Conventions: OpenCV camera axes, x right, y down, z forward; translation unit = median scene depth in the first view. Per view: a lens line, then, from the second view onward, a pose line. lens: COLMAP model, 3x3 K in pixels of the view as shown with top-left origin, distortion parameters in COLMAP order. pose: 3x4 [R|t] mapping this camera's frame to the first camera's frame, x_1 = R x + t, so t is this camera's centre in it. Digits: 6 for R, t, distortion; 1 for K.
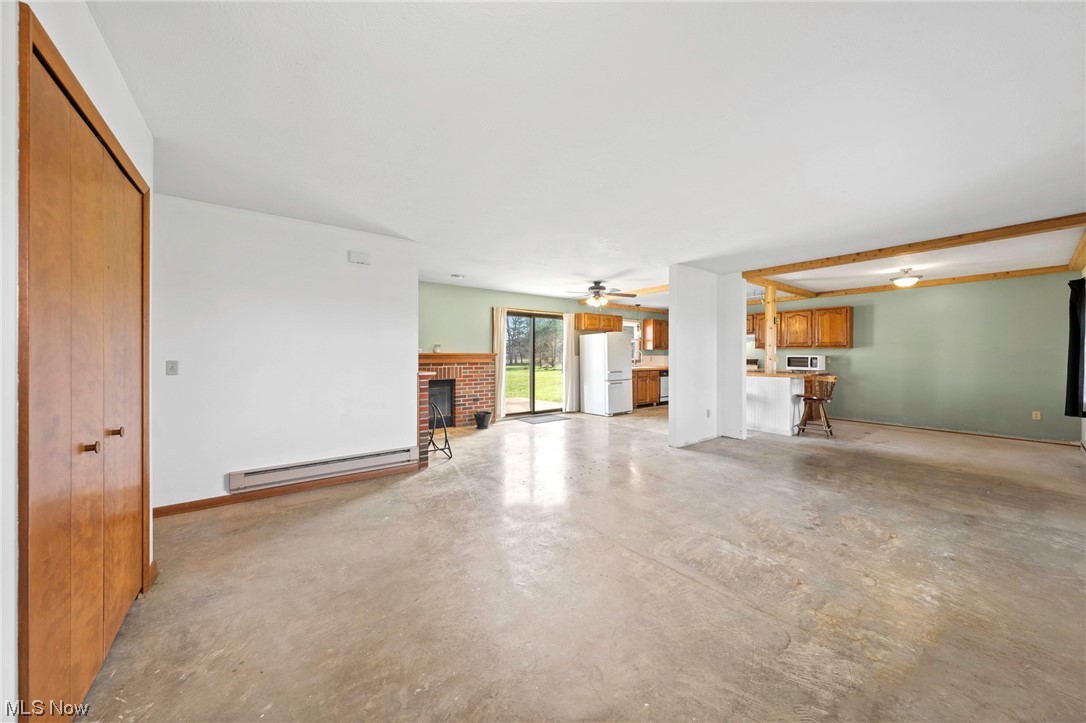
lens RADIAL K [[371.0, 0, 547.9], [0, 371.0, 352.7], [0, 0, 1]] dist [-0.002869, 0.000313]
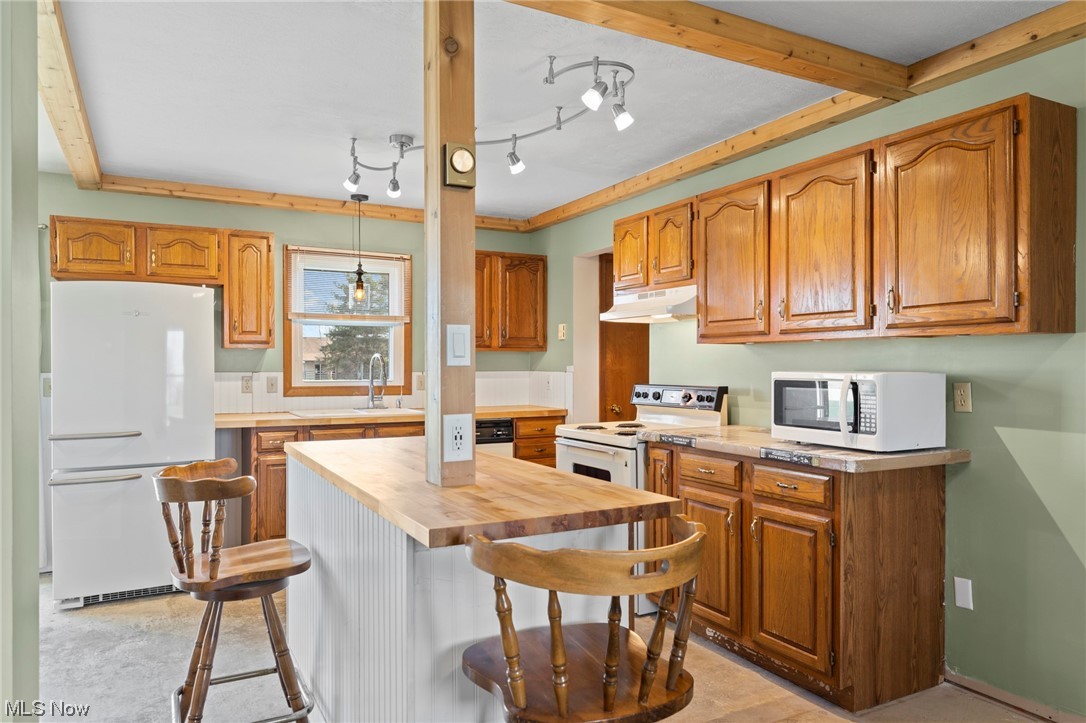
lens RADIAL K [[726.4, 0, 549.9], [0, 726.4, 369.7], [0, 0, 1]] dist [-0.009057, 0.002084]
pose [[0.987728, 0.000399, -0.156183, 0.656095], [0.000919, 0.999965, 0.008370, 0.001992], [0.156181, -0.008411, 0.987693, 0.637764]]
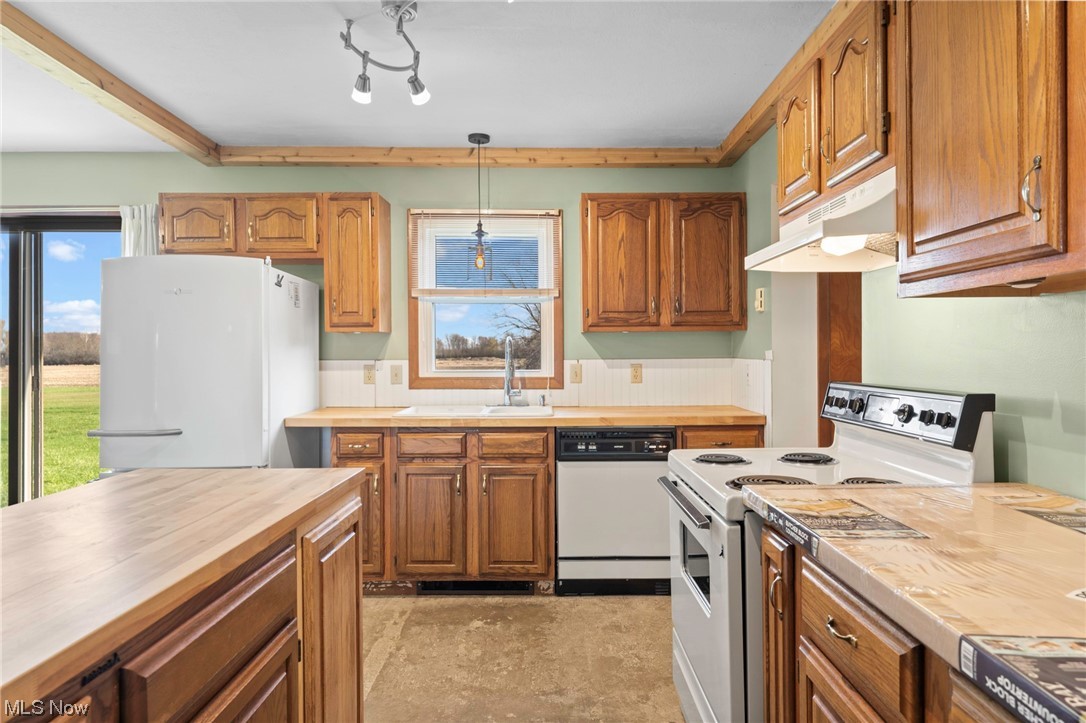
lens RADIAL K [[670.7, 0, 557.1], [0, 670.7, 358.2], [0, 0, 1]] dist [-0.002833, -0.001139]
pose [[0.799954, 0.001197, -0.600061, 0.726046], [0.005009, 0.999950, 0.008673, 0.004890], [0.600041, -0.009944, 0.799907, 0.957998]]
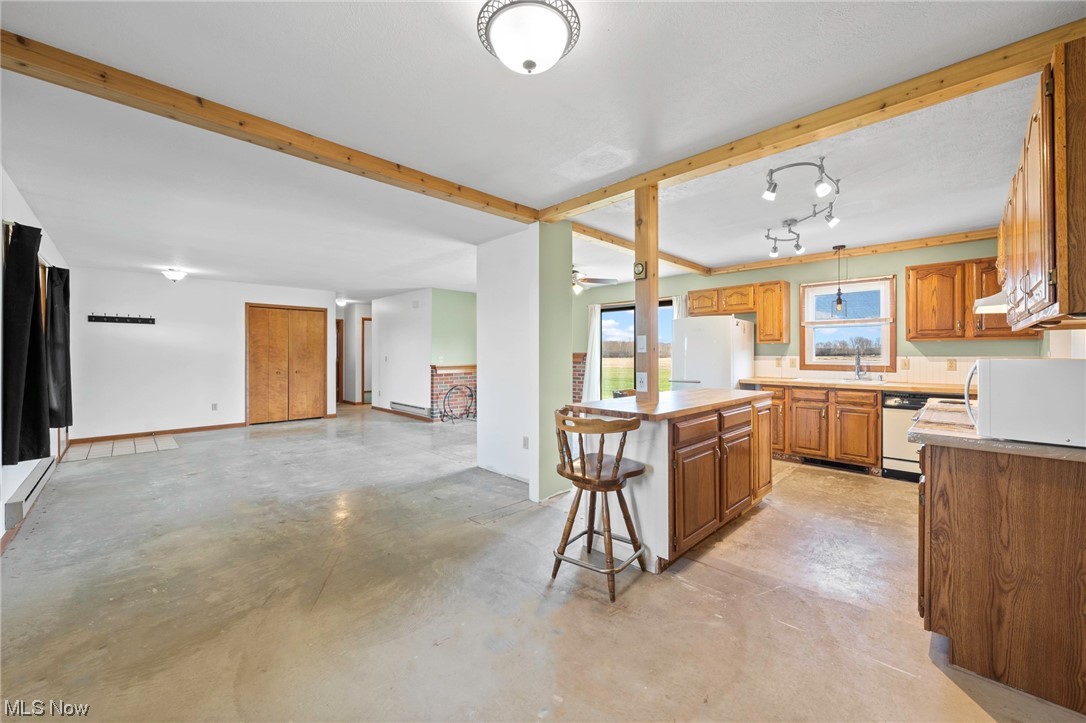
lens RADIAL K [[417.5, 0, 542.0], [0, 417.5, 356.2], [0, 0, 1]] dist [0.003650, -0.000647]
pose [[0.127378, 0.006497, -0.991833, 0.980298], [0.005920, 0.999956, 0.007311, 0.002472], [0.991837, -0.006803, 0.127334, 0.776515]]
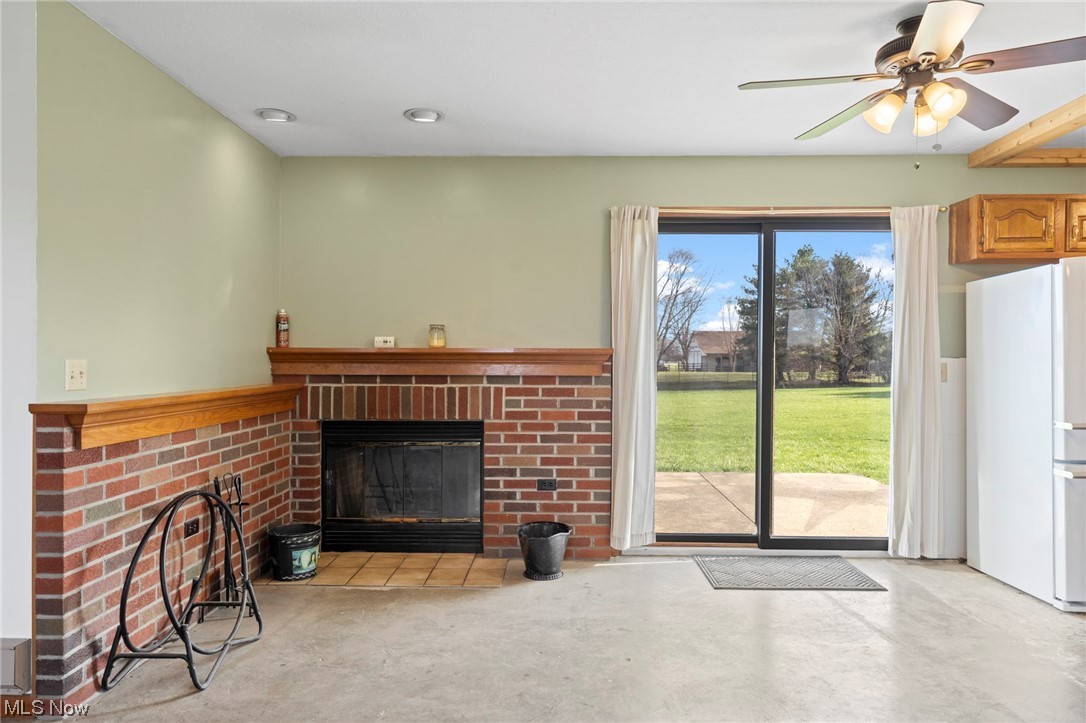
lens RADIAL K [[701.4, 0, 548.5], [0, 701.4, 371.6], [0, 0, 1]] dist [0.006505, -0.005593]
pose [[0.778746, 0.014035, -0.627182, 0.212314], [-0.001227, 0.999782, 0.020849, 0.009304], [0.627338, -0.015467, 0.778594, 0.503647]]
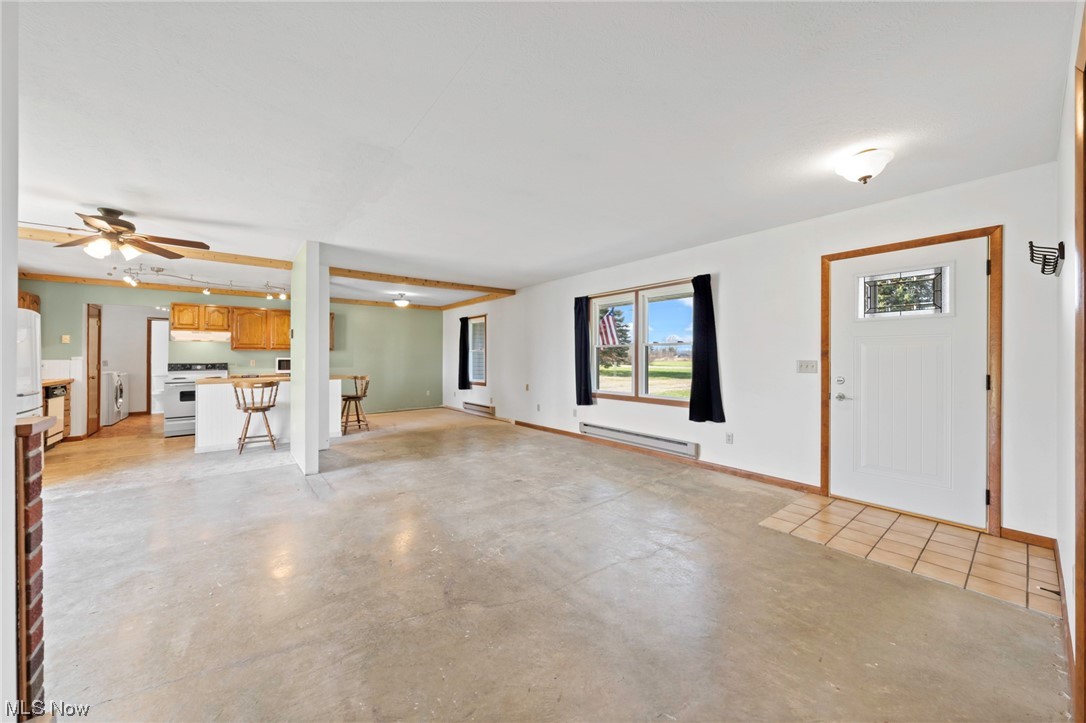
lens RADIAL K [[394.3, 0, 547.8], [0, 394.3, 355.5], [0, 0, 1]] dist [-0.000404, -0.000458]
pose [[-0.023995, 0.005204, 0.999699, -0.386607], [-0.000979, 0.999986, -0.005229, 0.005747], [-0.999712, -0.001104, -0.023990, 0.401336]]
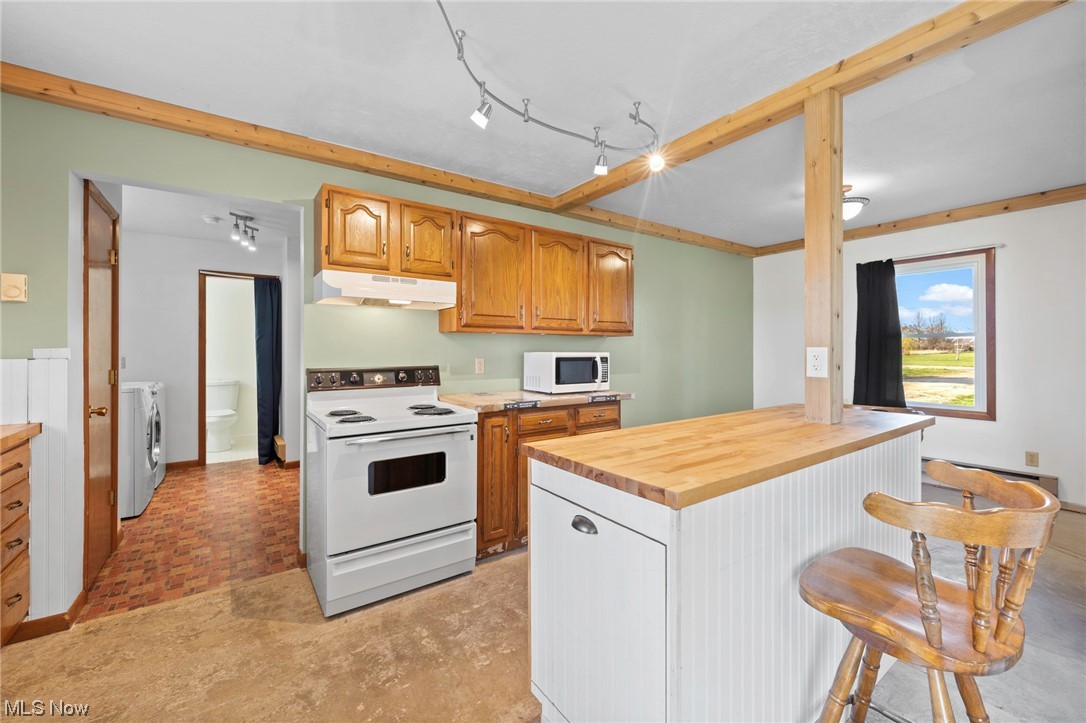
lens RADIAL K [[440.1, 0, 544.9], [0, 440.1, 349.4], [0, 0, 1]] dist [-0.002123, 0.000154]
pose [[0.033490, 0.002526, 0.999436, 0.260524], [-0.002007, 0.999995, -0.002460, 0.005347], [-0.999437, -0.001923, 0.033495, 1.119175]]
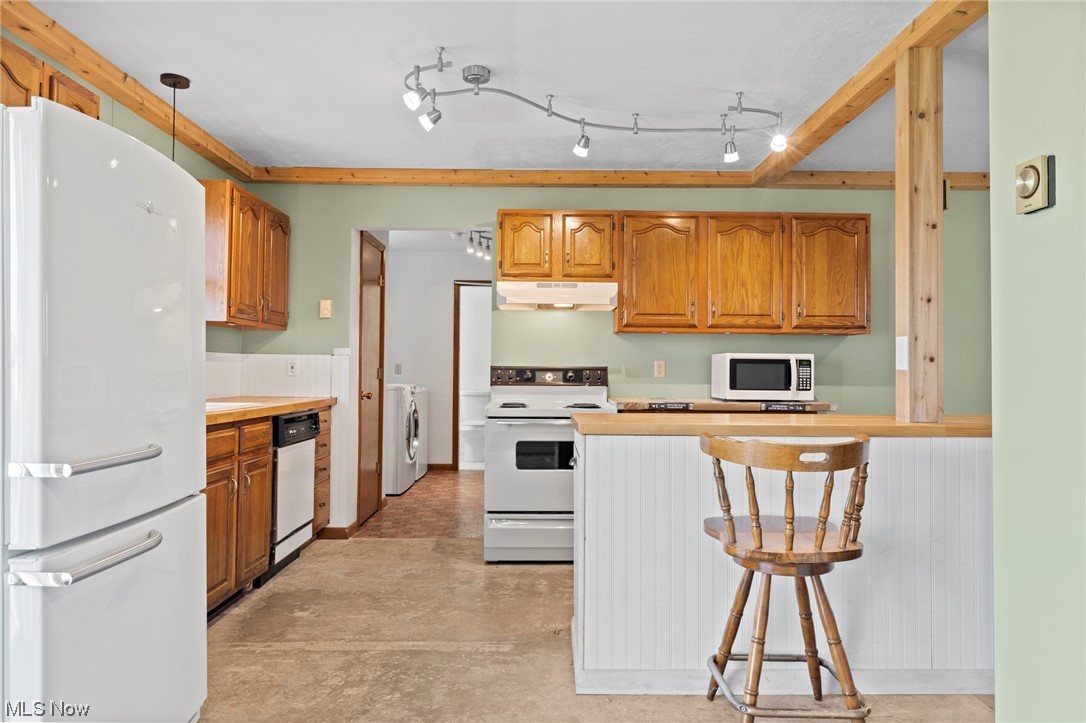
lens RADIAL K [[701.4, 0, 543.7], [0, 701.4, 356.3], [0, 0, 1]] dist [0.006505, -0.005593]
pose [[0.599188, 0.020831, 0.800337, 0.098116], [-0.009604, 0.999777, -0.018832, 0.024385], [-0.800551, 0.003597, 0.599254, 0.870570]]
